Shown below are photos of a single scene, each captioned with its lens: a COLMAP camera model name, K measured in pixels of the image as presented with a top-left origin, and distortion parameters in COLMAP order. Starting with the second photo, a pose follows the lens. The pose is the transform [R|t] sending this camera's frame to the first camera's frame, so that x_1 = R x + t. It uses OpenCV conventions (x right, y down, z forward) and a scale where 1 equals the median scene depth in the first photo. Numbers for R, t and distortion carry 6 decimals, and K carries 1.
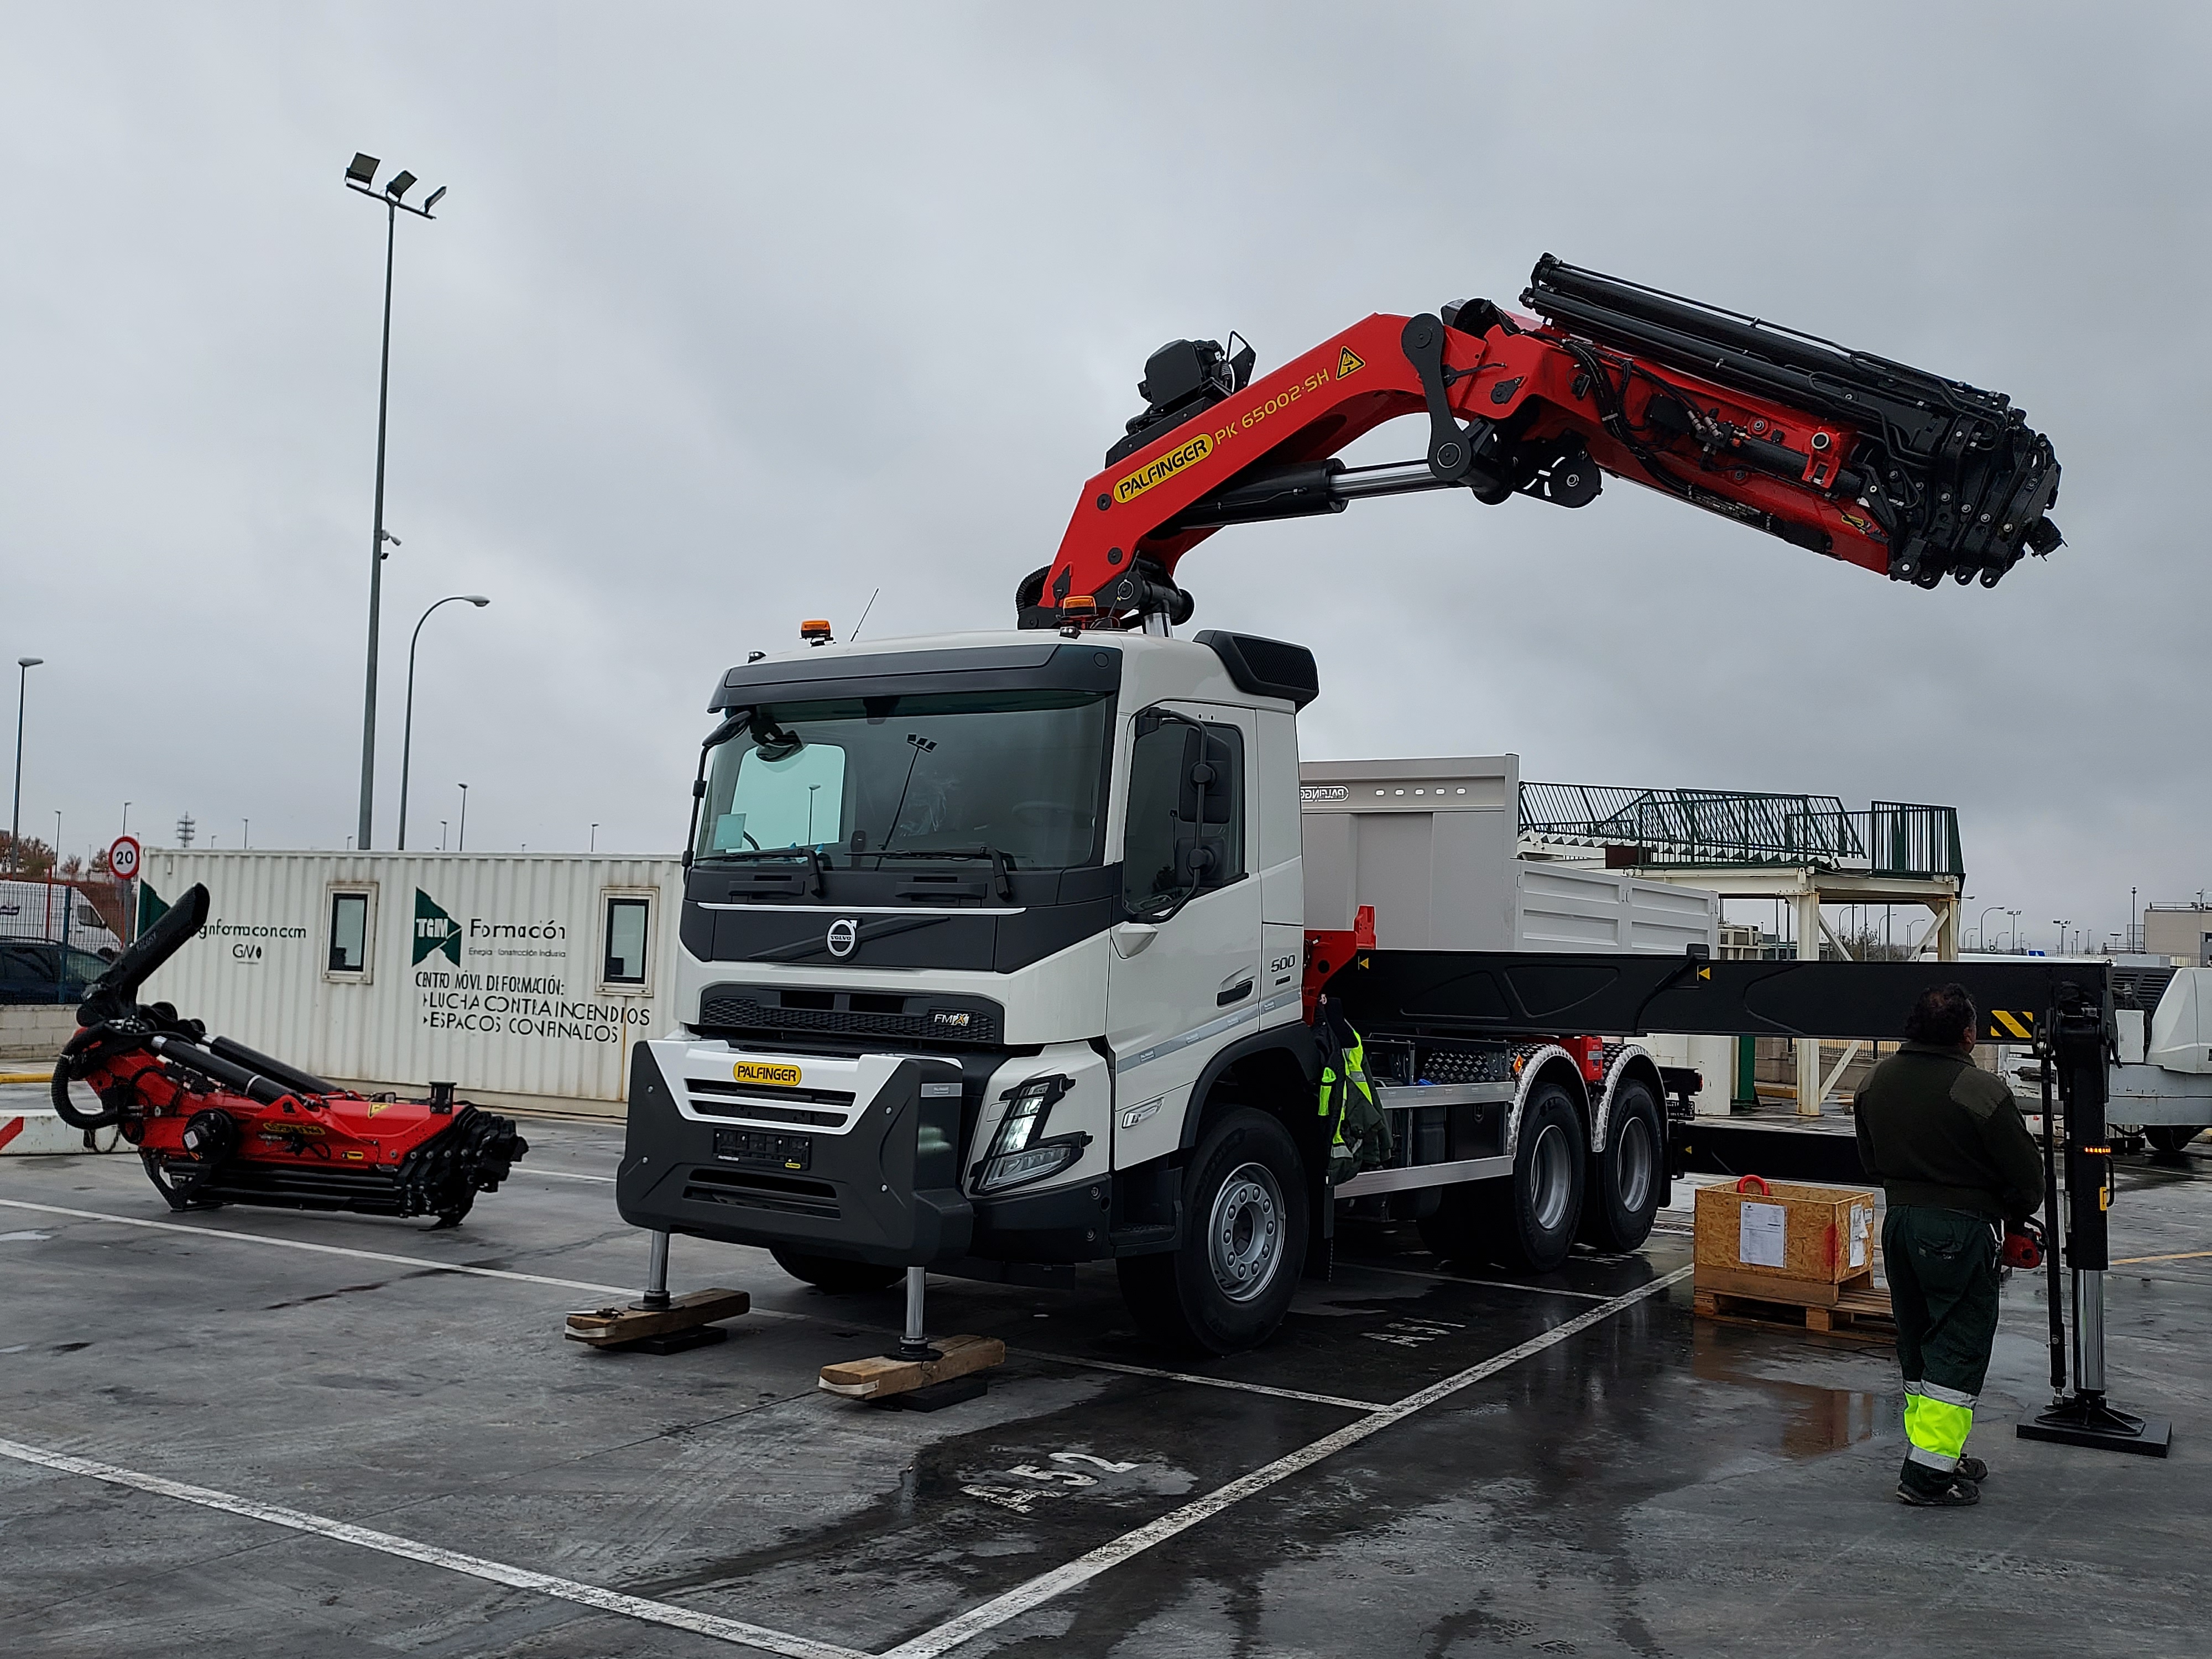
lens RADIAL K [[1563.0, 0, 1107.0], [0, 1563.0, 832.1], [0, 0, 1]] dist [0.001702, -0.005149]
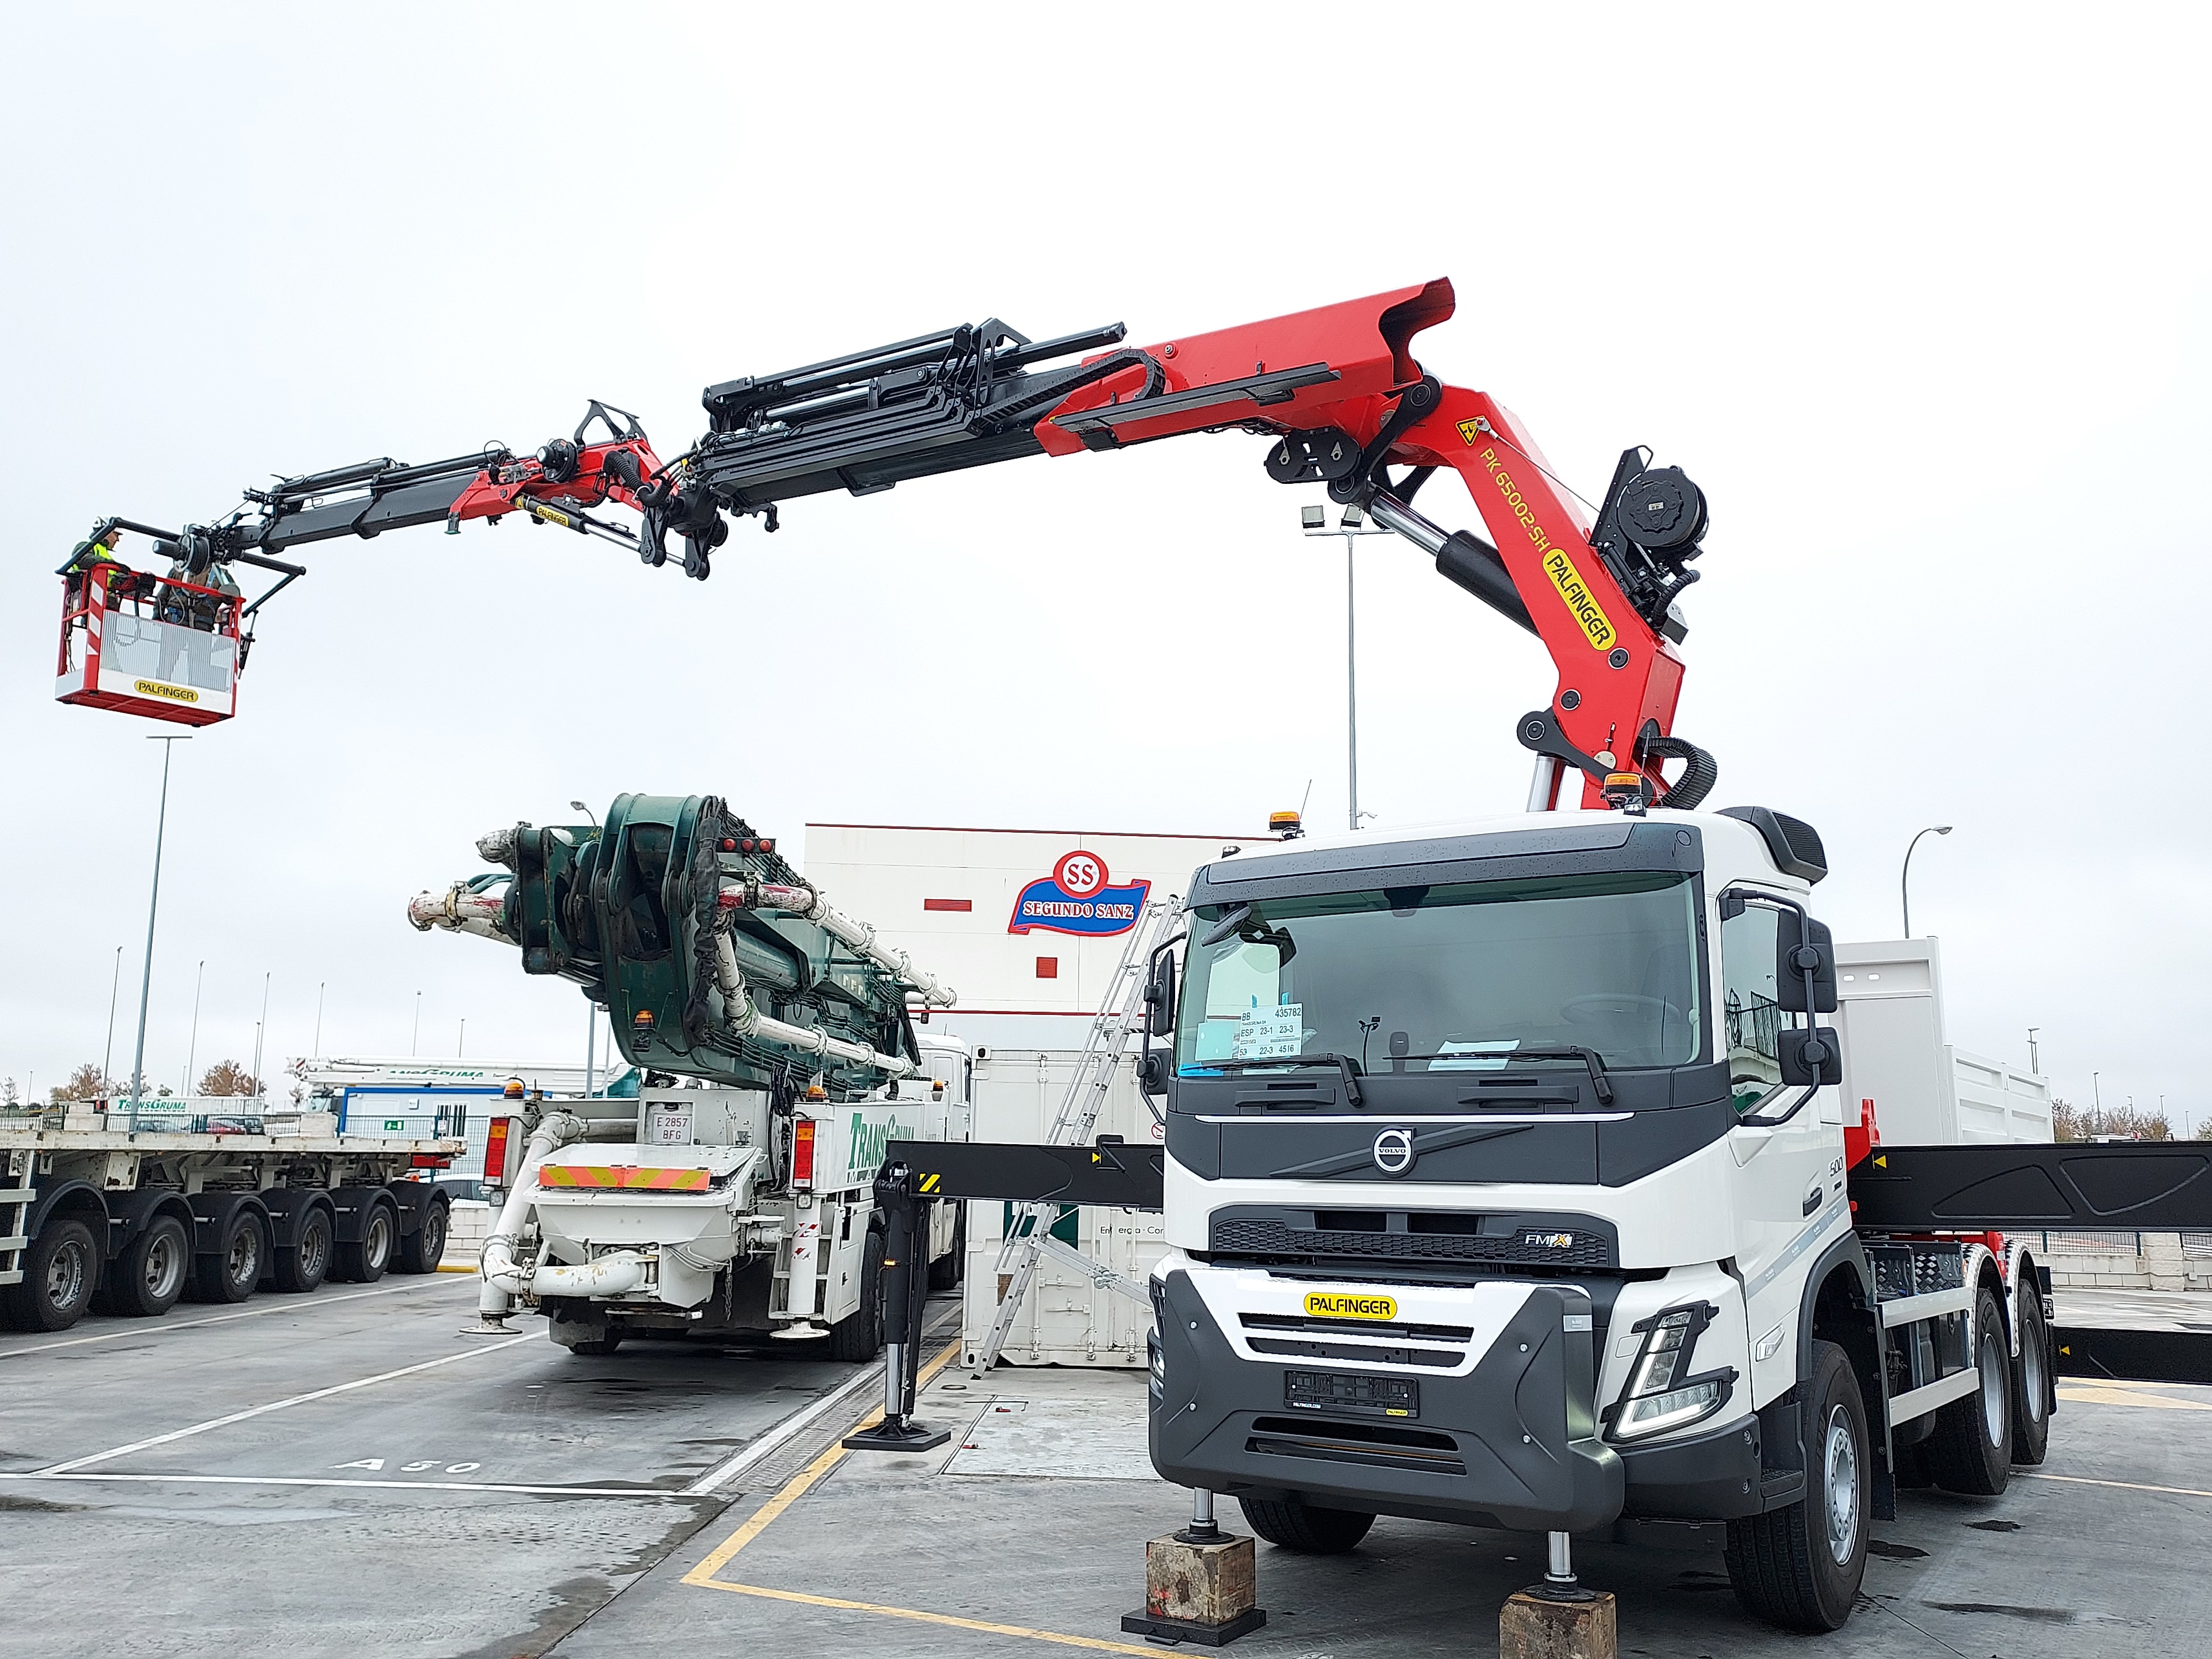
lens RADIAL K [[1563.0, 0, 1106.8], [0, 1563.0, 826.2], [0, 0, 1]] dist [0.001702, -0.005149]
pose [[0.997303, -0.038086, -0.062742, -0.287452], [0.029653, 0.991039, -0.130241, -0.006978], [0.067140, 0.128030, 0.989495, 0.060088]]
